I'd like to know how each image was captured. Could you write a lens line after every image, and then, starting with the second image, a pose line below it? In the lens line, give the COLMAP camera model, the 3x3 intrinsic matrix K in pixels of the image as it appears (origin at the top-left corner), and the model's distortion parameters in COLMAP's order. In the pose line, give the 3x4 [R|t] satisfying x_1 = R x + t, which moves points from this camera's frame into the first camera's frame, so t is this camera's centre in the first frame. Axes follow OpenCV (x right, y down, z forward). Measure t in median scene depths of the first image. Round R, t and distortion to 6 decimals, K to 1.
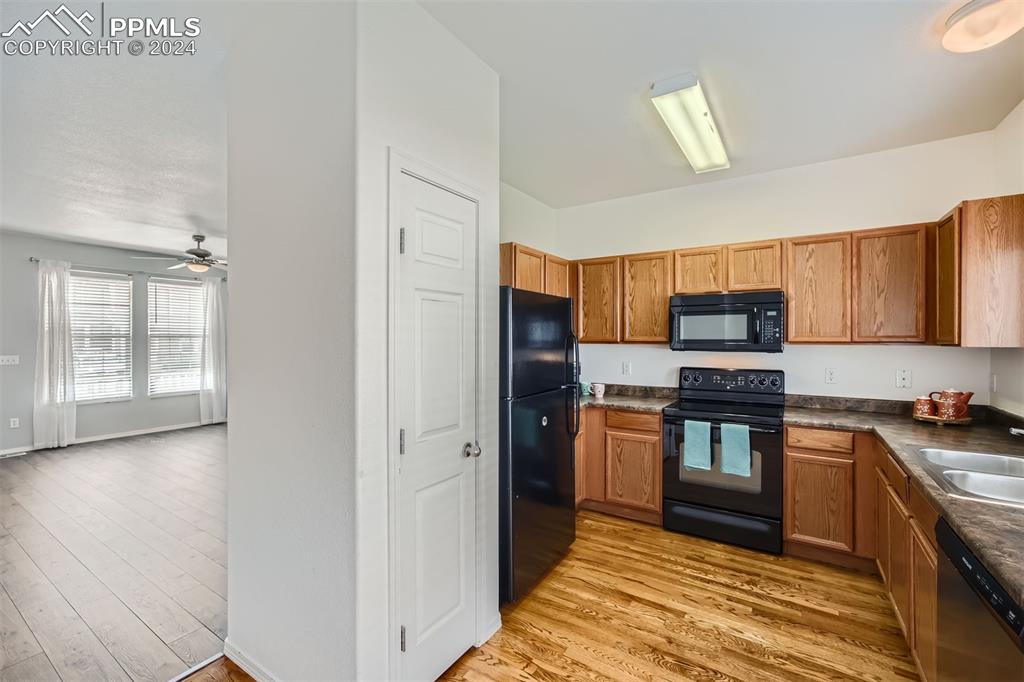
lens RADIAL K [[432.2, 0, 526.6], [0, 432.2, 339.7], [0, 0, 1]] dist [-0.016431, 0.005443]
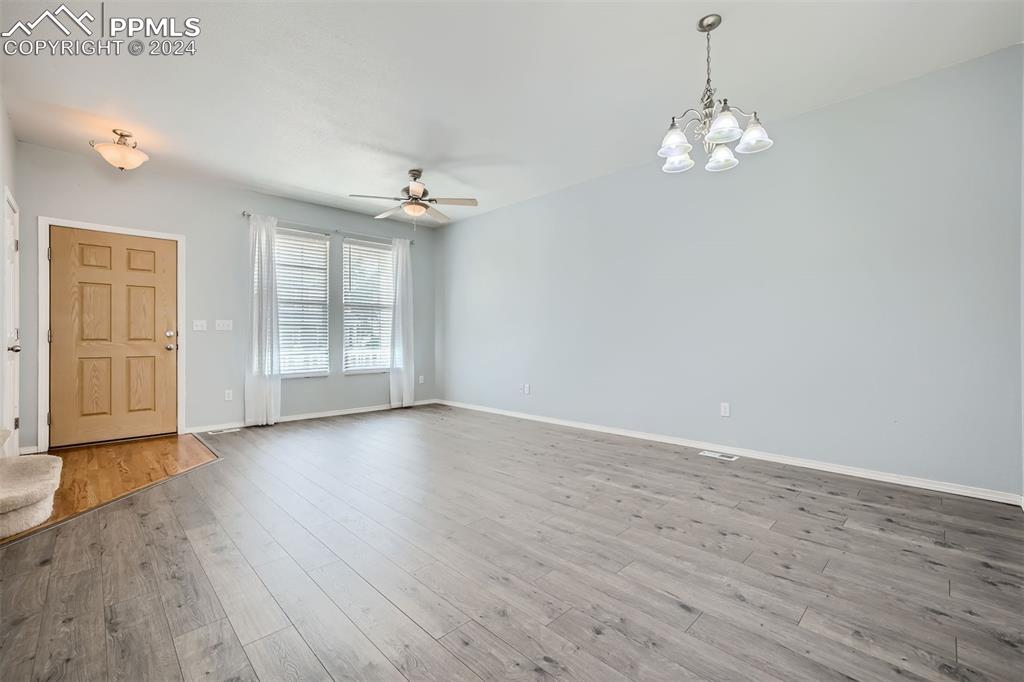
lens RADIAL K [[432.2, 0, 507.0], [0, 432.2, 340.1], [0, 0, 1]] dist [-0.016431, 0.005443]
pose [[0.970903, -0.000218, -0.239472, -0.378814], [-0.000038, 0.999999, -0.001064, 0.072960], [0.239472, 0.001042, 0.970903, 0.239077]]
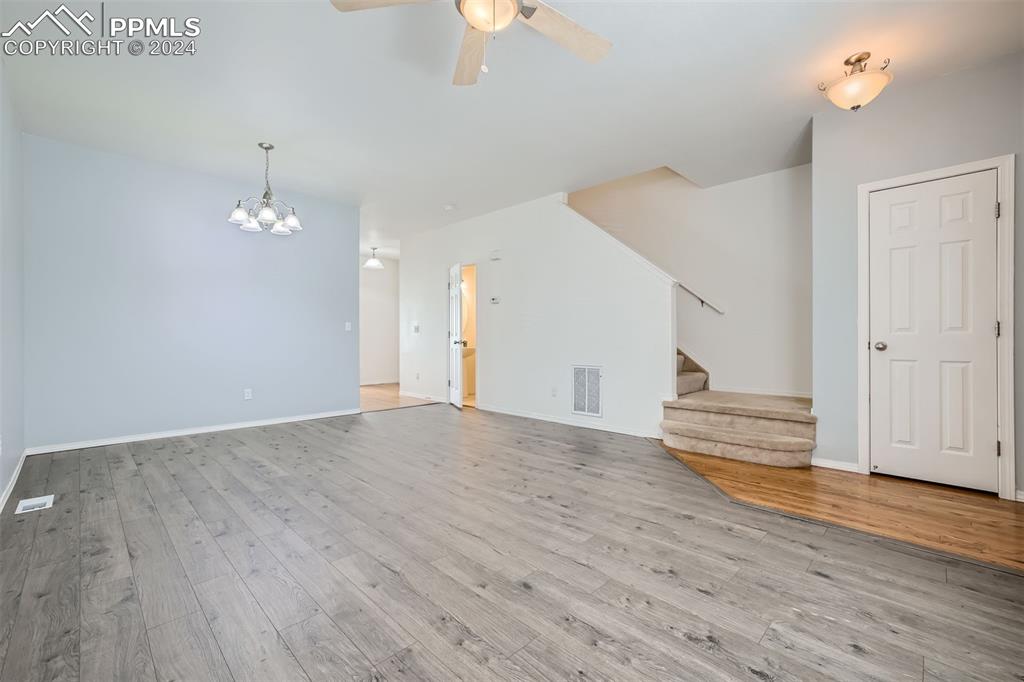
lens RADIAL K [[432.2, 0, 505.2], [0, 432.2, 339.0], [0, 0, 1]] dist [-0.016431, 0.005443]
pose [[-0.973073, 0.004250, 0.230460, -0.798179], [0.004828, 0.999986, 0.001945, 0.072439], [-0.230449, 0.003005, -0.973080, 1.229222]]
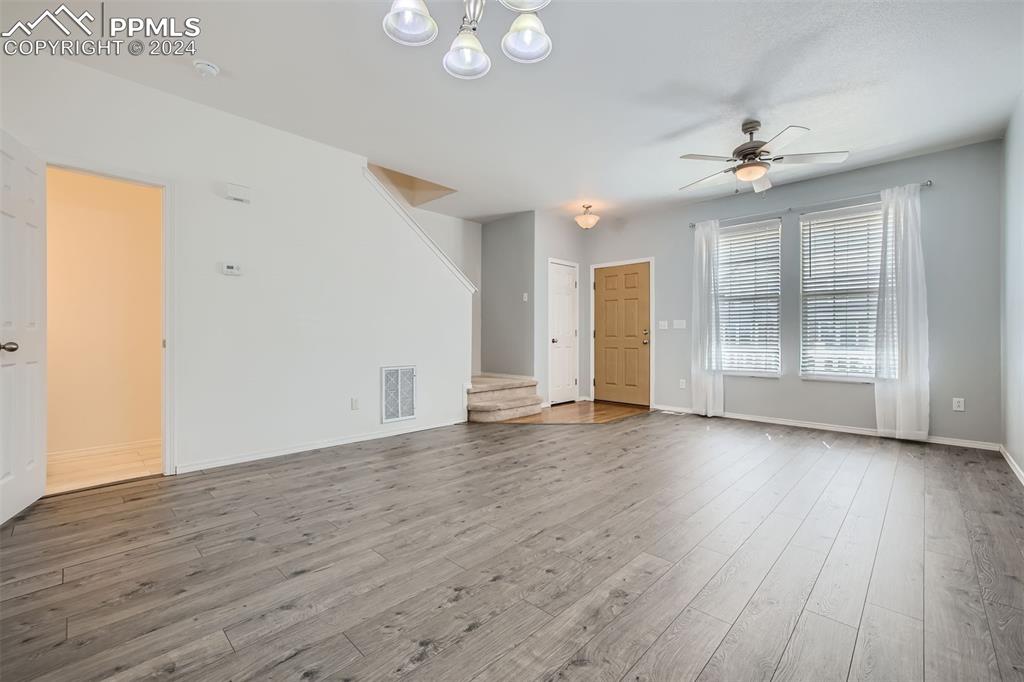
lens RADIAL K [[432.2, 0, 514.1], [0, 432.2, 337.4], [0, 0, 1]] dist [-0.016431, 0.005443]
pose [[-0.204676, 0.003347, -0.978824, -0.065616], [-0.005503, 0.999974, 0.004570, 0.071002], [0.978814, 0.006322, -0.204652, 0.740586]]
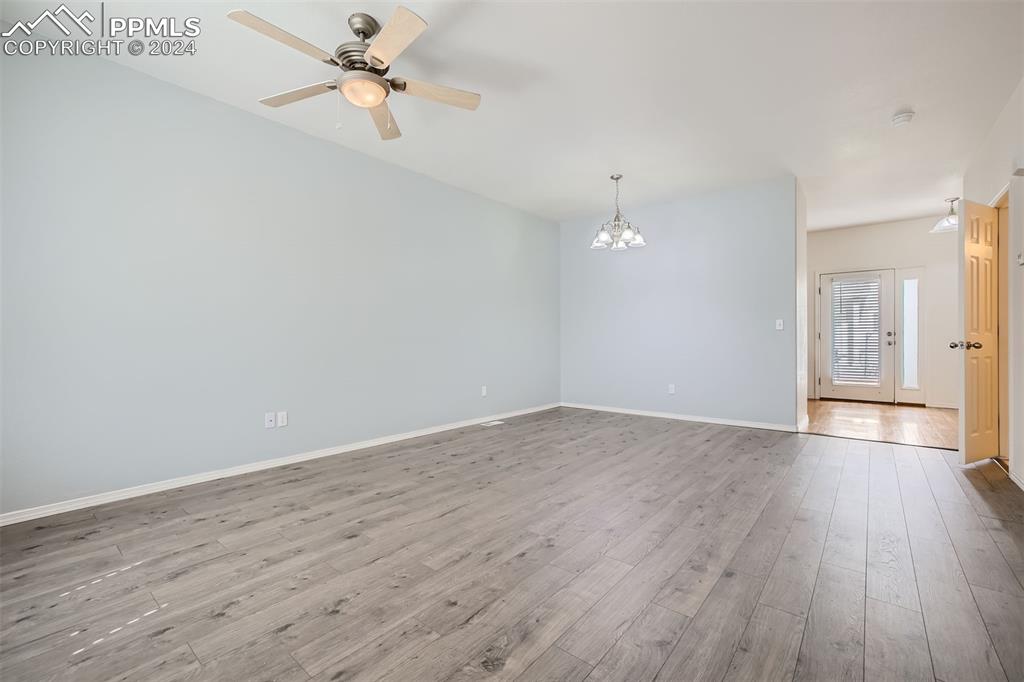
lens RADIAL K [[432.2, 0, 513.0], [0, 432.2, 342.7], [0, 0, 1]] dist [-0.016431, 0.005443]
pose [[0.135836, 0.000852, 0.990731, -1.091972], [0.006030, 0.999980, -0.001687, 0.076273], [-0.990713, 0.006204, 0.135828, 0.752184]]
